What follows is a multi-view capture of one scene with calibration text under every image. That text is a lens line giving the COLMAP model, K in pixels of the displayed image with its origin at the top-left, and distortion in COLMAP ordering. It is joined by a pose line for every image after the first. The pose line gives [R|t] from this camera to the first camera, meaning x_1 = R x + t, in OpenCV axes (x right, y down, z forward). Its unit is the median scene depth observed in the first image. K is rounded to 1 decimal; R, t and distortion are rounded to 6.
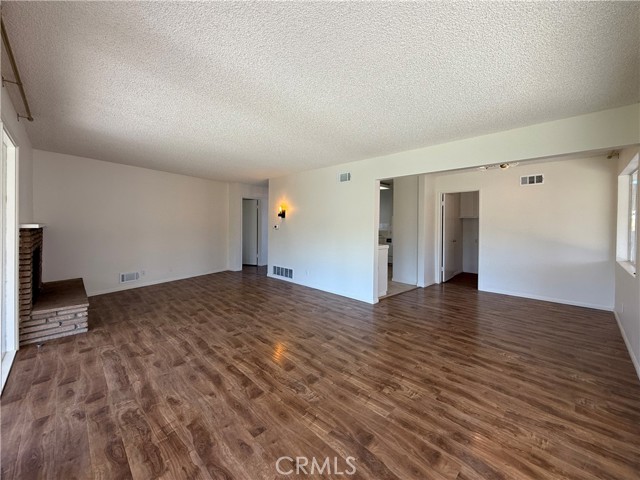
lens RADIAL K [[262.3, 0, 318.8], [0, 262.3, 239.6], [0, 0, 1]] dist [-0.003857, -0.000206]
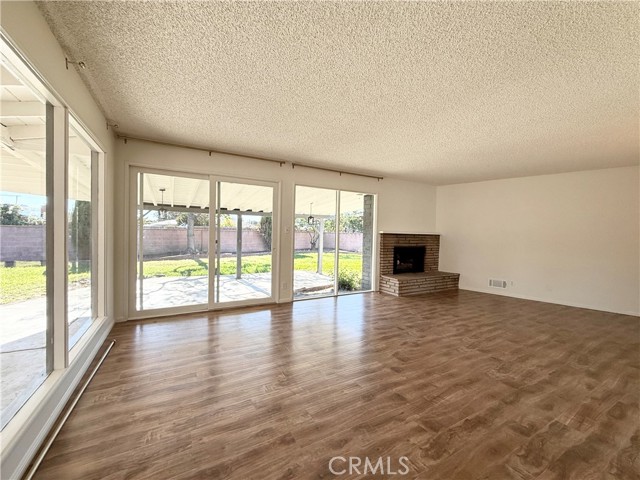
lens RADIAL K [[262.3, 0, 318.8], [0, 262.3, 239.8], [0, 0, 1]] dist [-0.003857, -0.000206]
pose [[-0.265476, 0.013883, -0.964018, 0.821884], [-0.085302, 0.995637, 0.037829, -0.022220], [0.960336, 0.092275, -0.263133, 0.908972]]
